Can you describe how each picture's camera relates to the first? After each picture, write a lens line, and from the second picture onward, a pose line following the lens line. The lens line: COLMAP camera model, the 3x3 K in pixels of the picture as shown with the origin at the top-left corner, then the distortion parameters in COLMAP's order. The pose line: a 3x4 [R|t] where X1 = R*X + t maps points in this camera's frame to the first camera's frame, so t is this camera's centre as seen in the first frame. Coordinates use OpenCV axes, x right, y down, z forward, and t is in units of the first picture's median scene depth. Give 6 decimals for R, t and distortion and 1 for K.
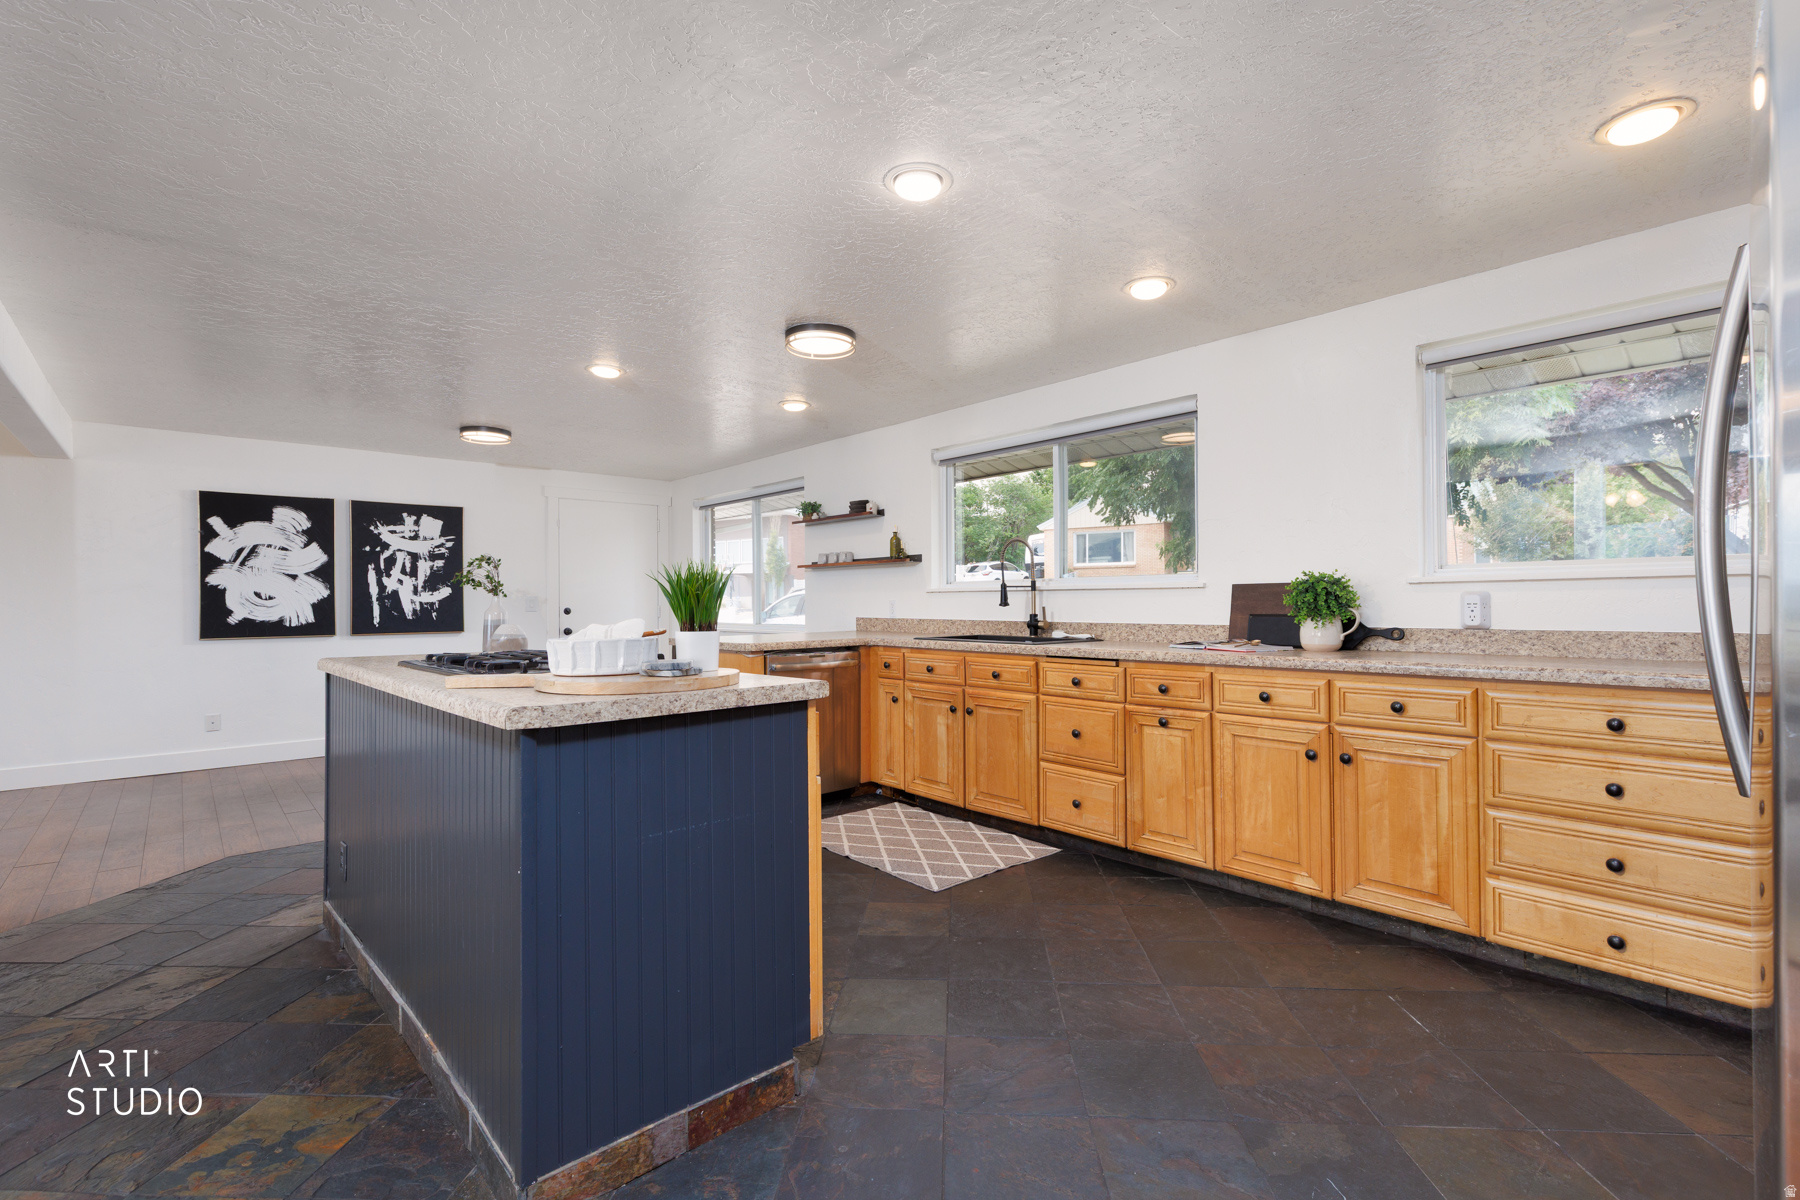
lens RADIAL K [[807.8, 0, 905.8], [0, 807.8, 597.5], [0, 0, 1]] dist [0.009619, -0.000125]
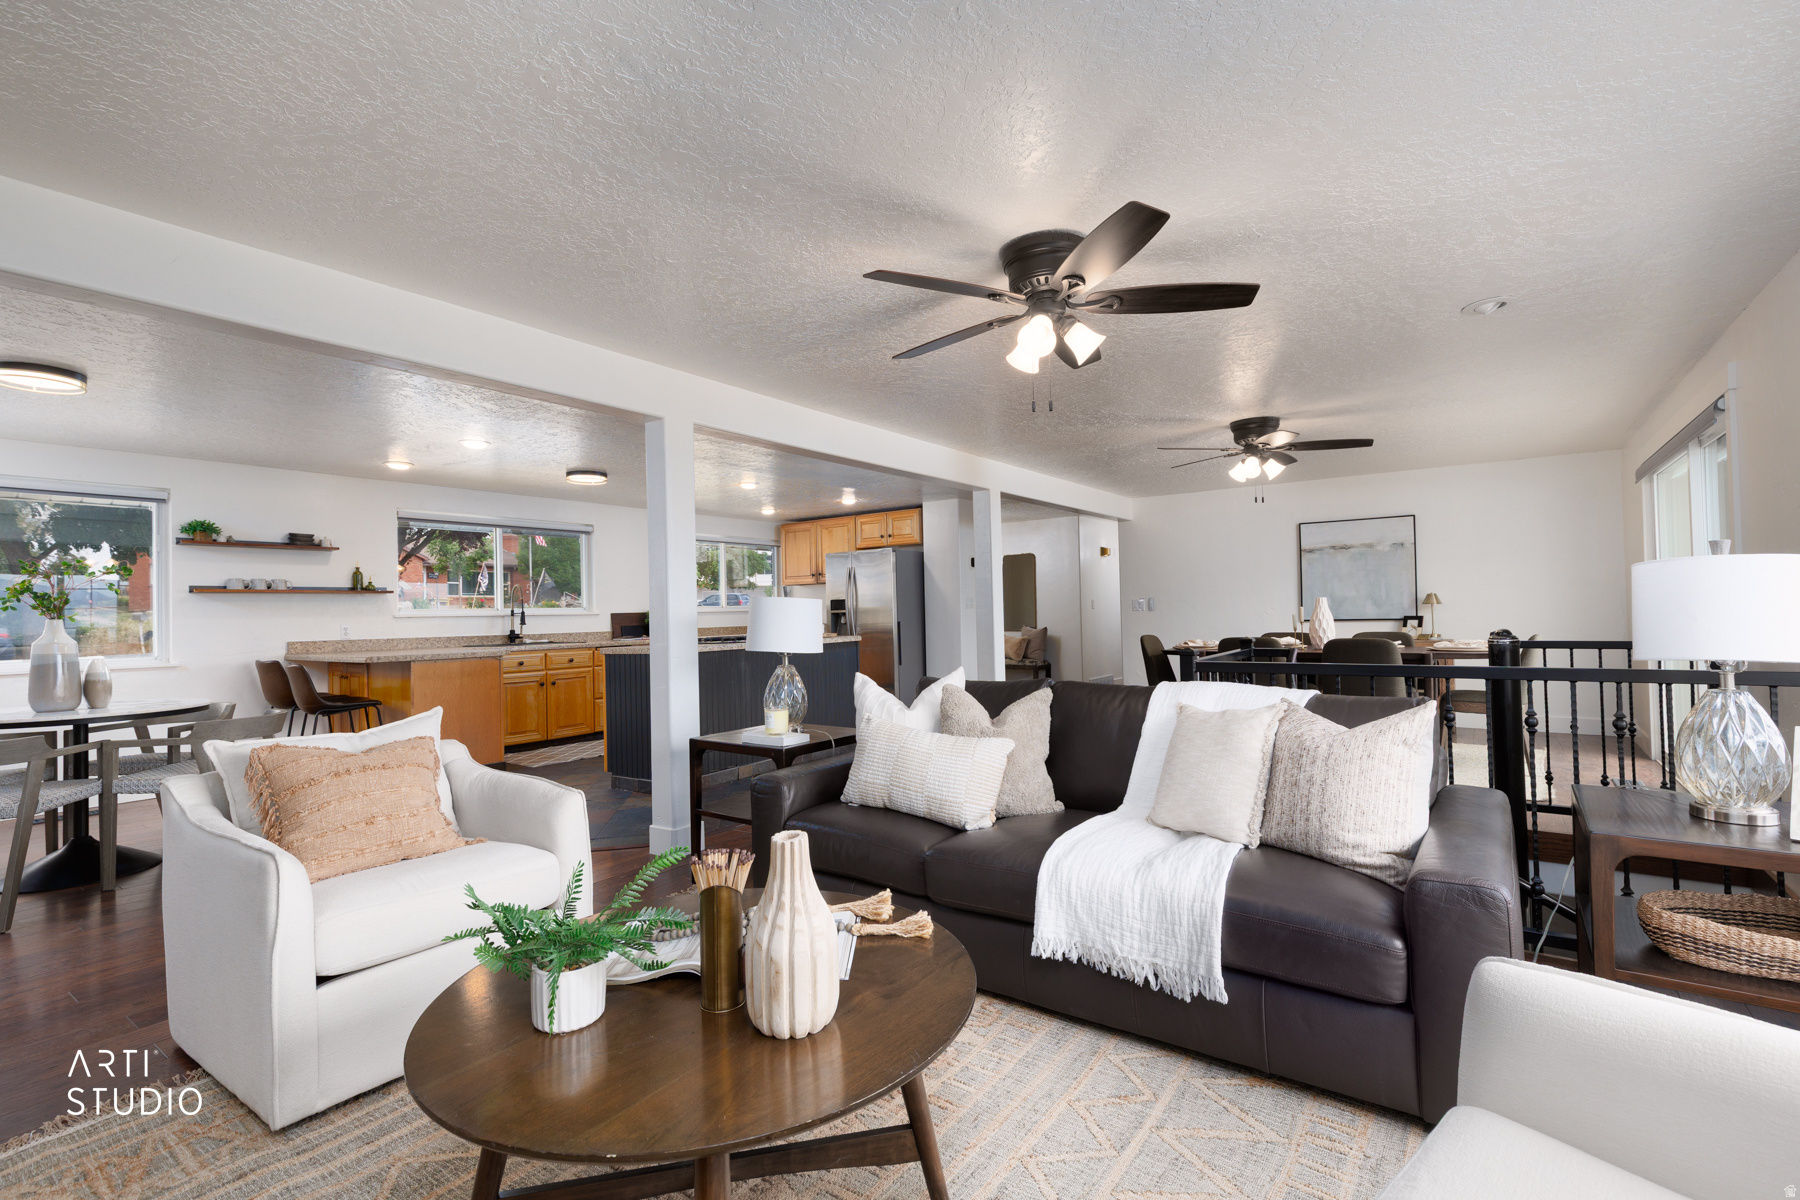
lens RADIAL K [[807.8, 0, 910.2], [0, 807.8, 603.2], [0, 0, 1]] dist [0.009619, -0.000125]
pose [[-0.223164, 0.023638, 0.974494, -1.346506], [0.019921, 0.999608, -0.019686, 0.011778], [-0.974577, 0.015020, -0.223547, 0.463935]]
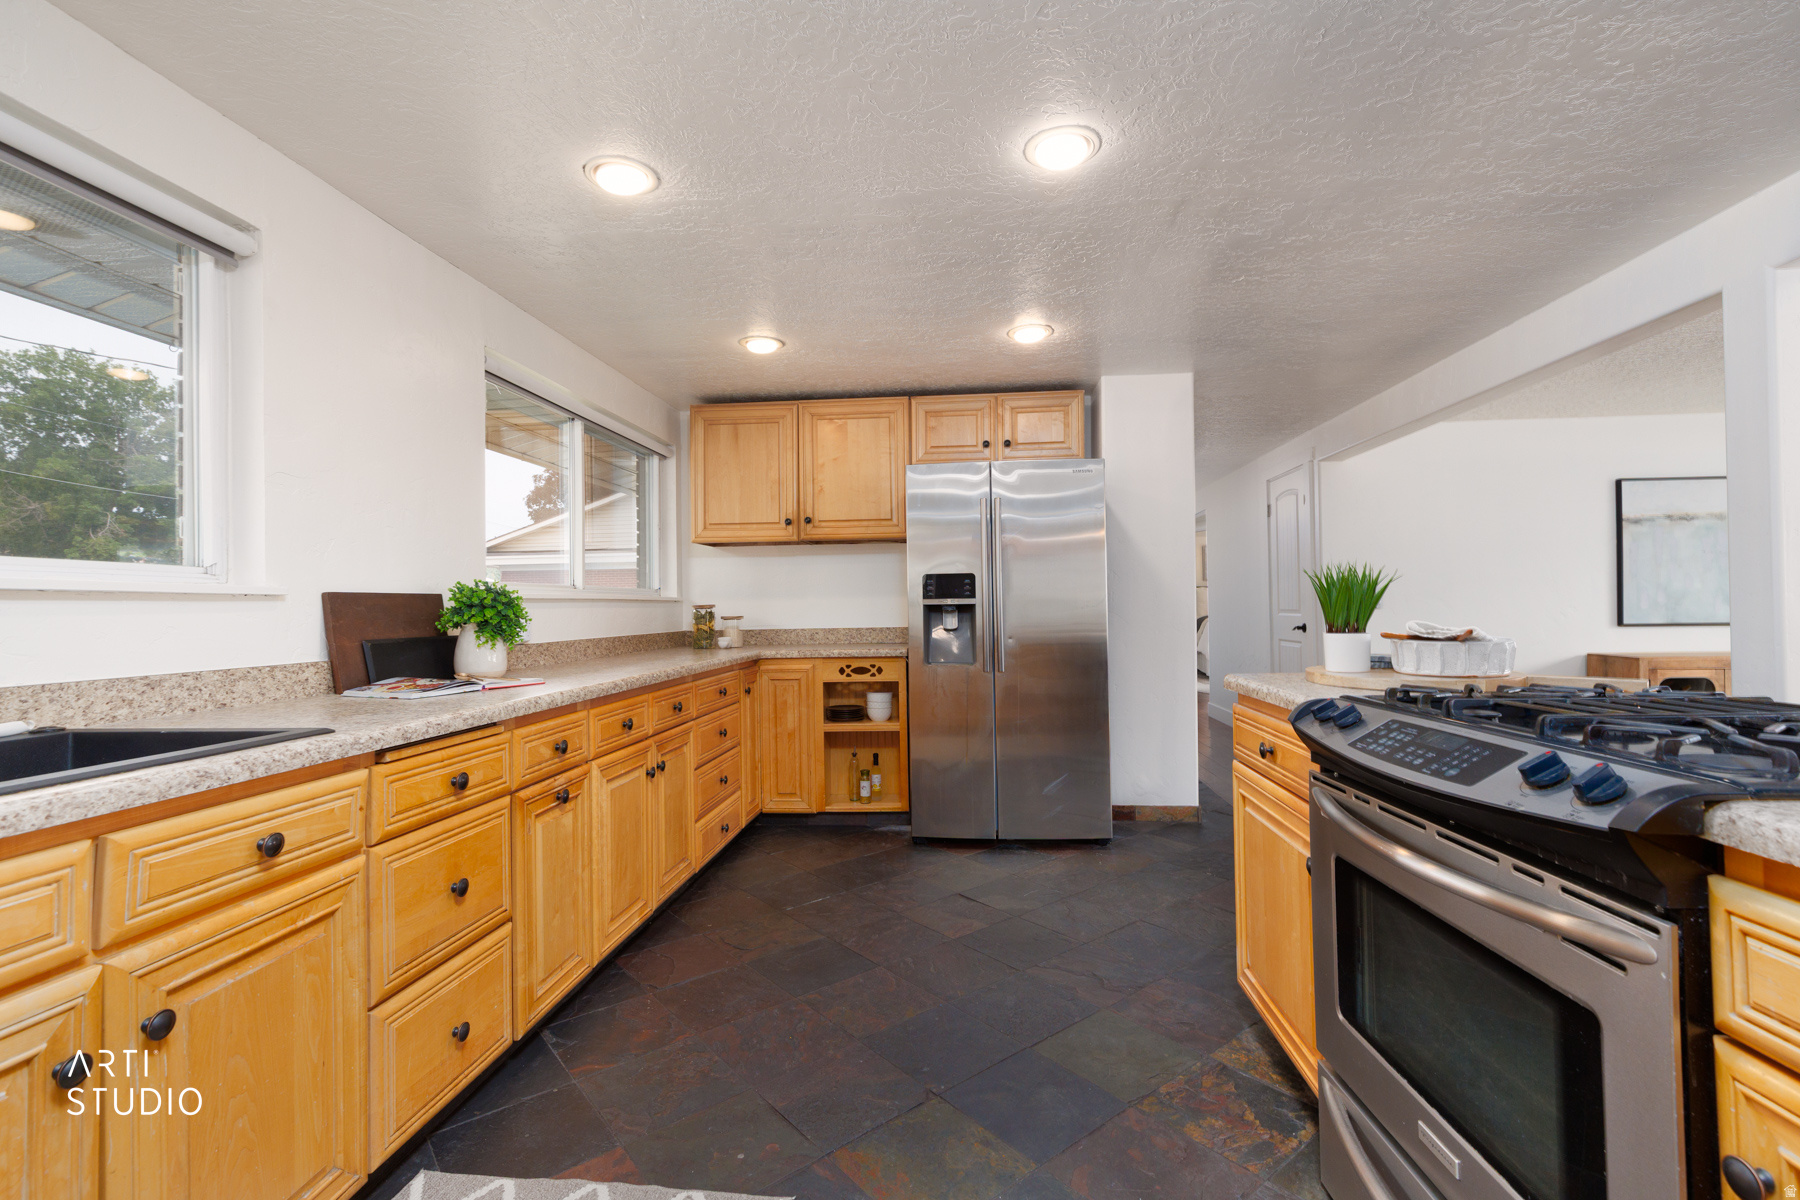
lens RADIAL K [[807.8, 0, 910.2], [0, 807.8, 598.4], [0, 0, 1]] dist [0.009619, -0.000125]
pose [[-0.685050, 0.023999, 0.728100, -0.218948], [0.013752, 0.999705, -0.020012, 0.004163], [-0.728366, -0.003696, -0.685179, 0.738027]]
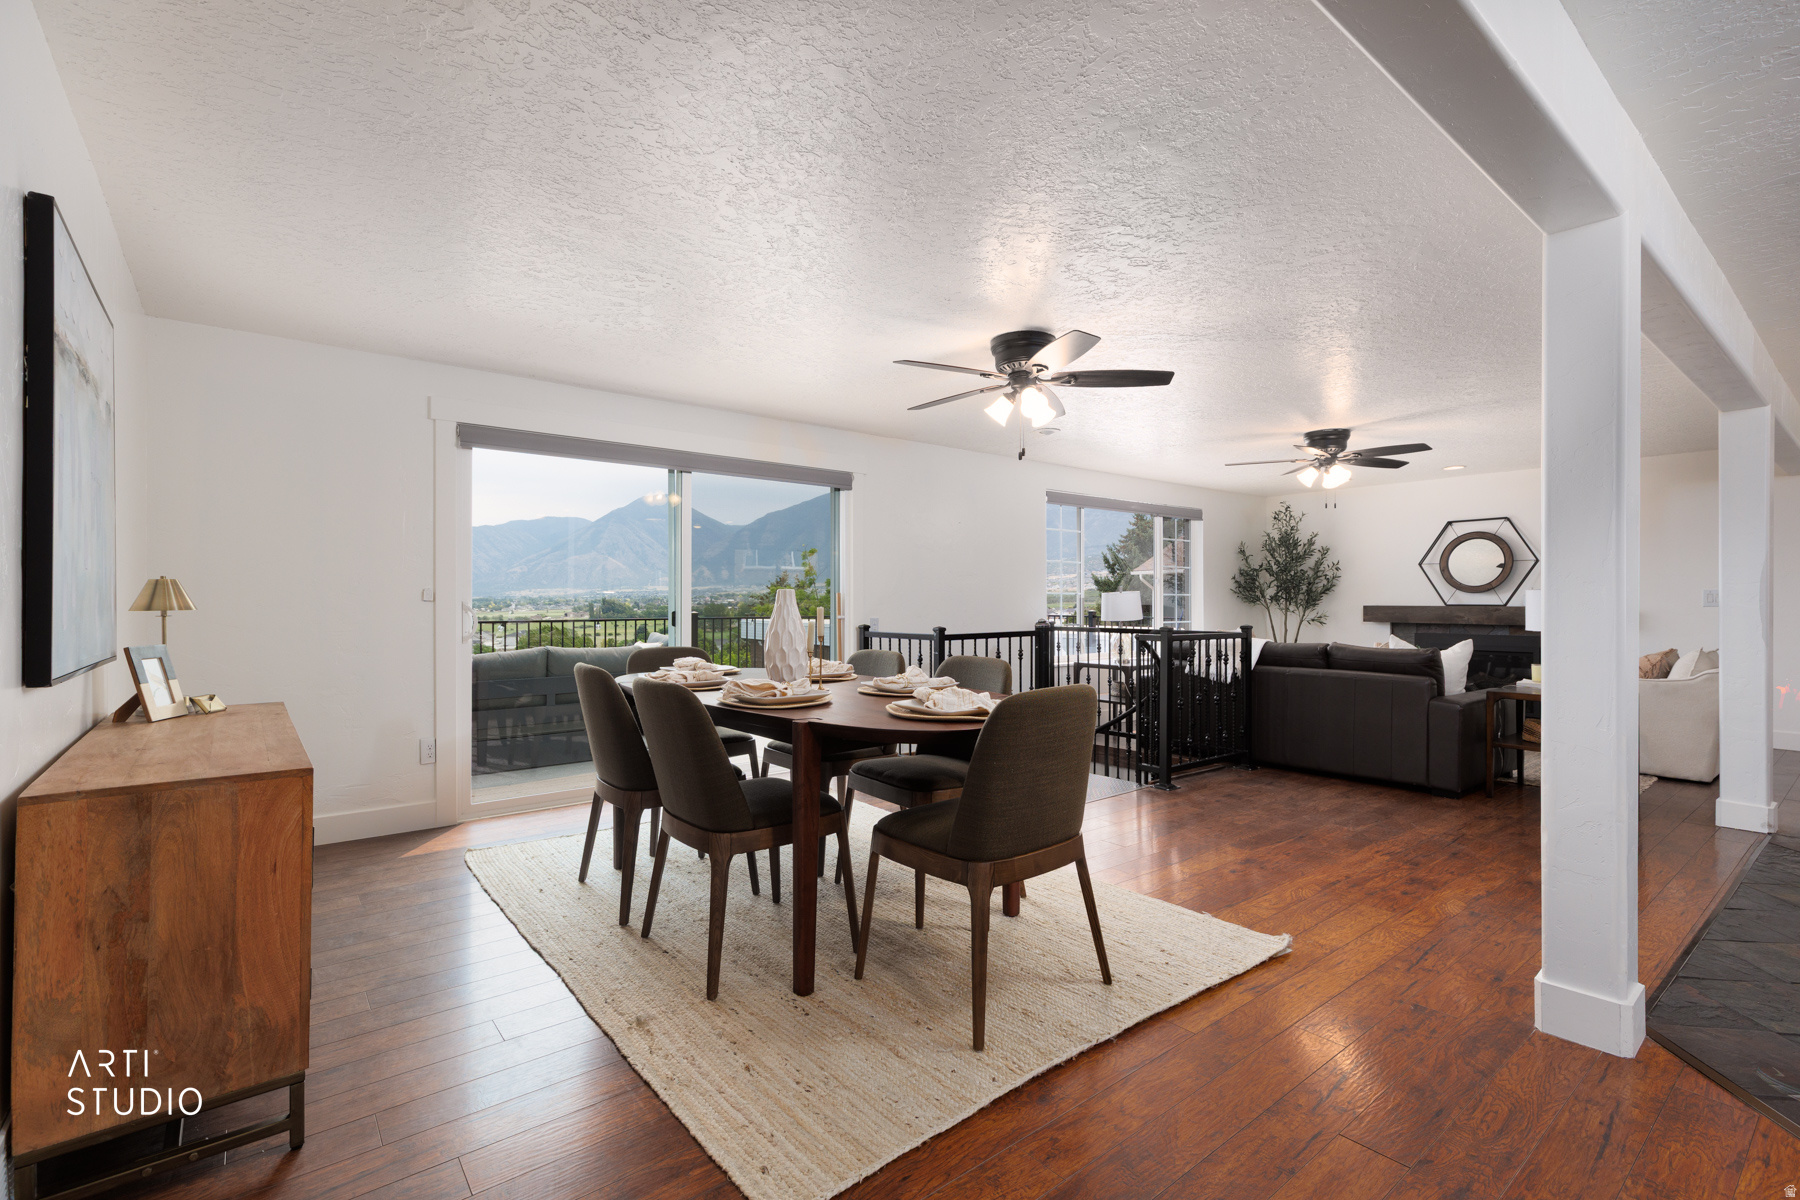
lens RADIAL K [[807.8, 0, 906.9], [0, 807.8, 592.6], [0, 0, 1]] dist [0.009619, -0.000125]
pose [[-0.046089, -0.003026, -0.998933, 0.184556], [0.004652, 0.999984, -0.003244, -0.002228], [0.998926, -0.004797, -0.046075, -0.217927]]
